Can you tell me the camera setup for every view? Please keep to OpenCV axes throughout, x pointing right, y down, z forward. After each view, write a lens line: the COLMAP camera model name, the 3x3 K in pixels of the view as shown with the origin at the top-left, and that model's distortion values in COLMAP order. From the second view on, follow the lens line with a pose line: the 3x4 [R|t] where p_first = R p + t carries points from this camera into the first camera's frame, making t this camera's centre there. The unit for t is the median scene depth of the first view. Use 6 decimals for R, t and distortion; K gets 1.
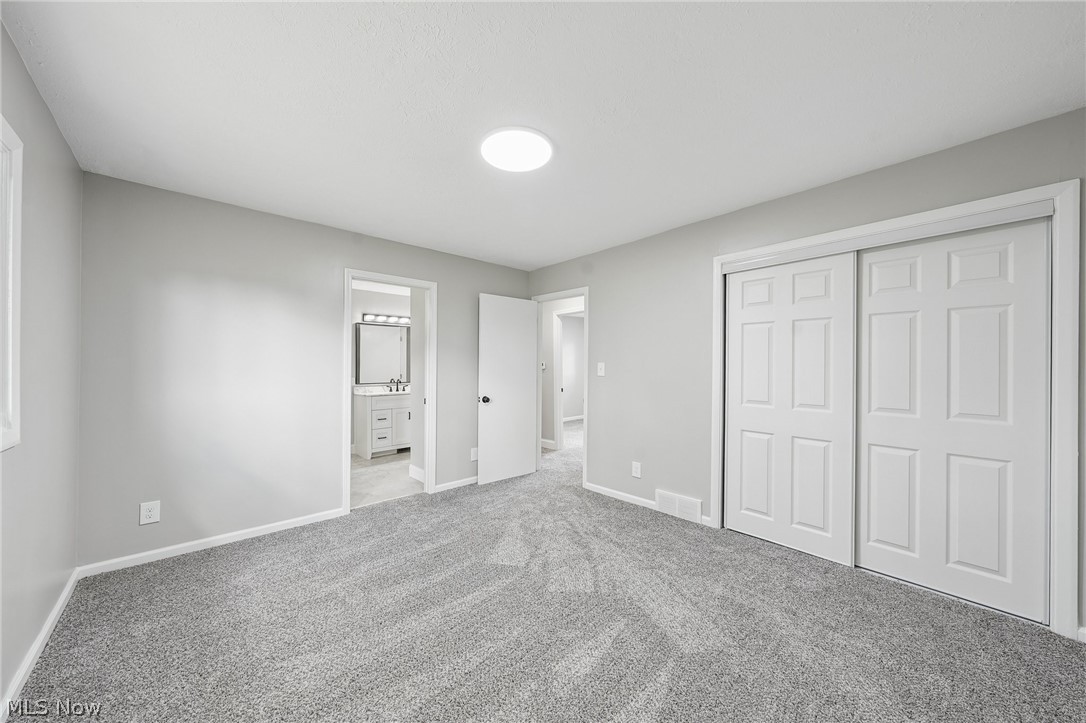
lens RADIAL K [[371.4, 0, 541.1], [0, 371.4, 365.5], [0, 0, 1]] dist [-0.007785, 0.002409]
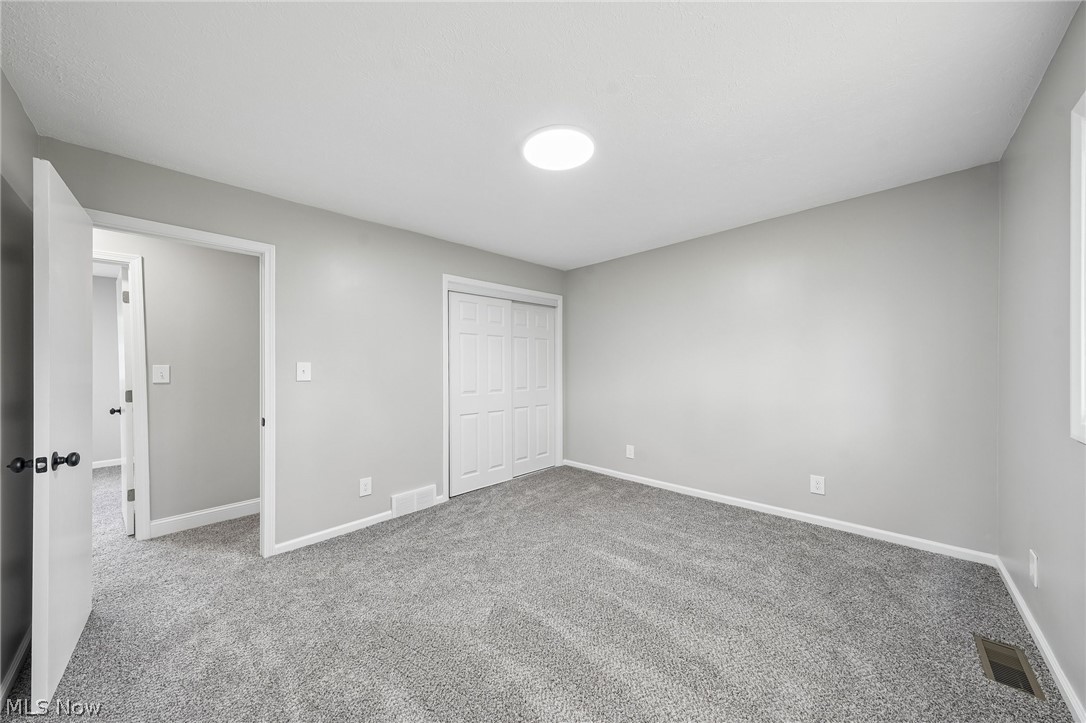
lens RADIAL K [[371.4, 0, 541.1], [0, 371.4, 365.5], [0, 0, 1]] dist [-0.007785, 0.002409]
pose [[-0.053327, -0.000982, 0.998577, -0.804210], [0.007121, 0.999974, 0.001363, 0.001723], [-0.998552, 0.007184, -0.053319, 0.823657]]
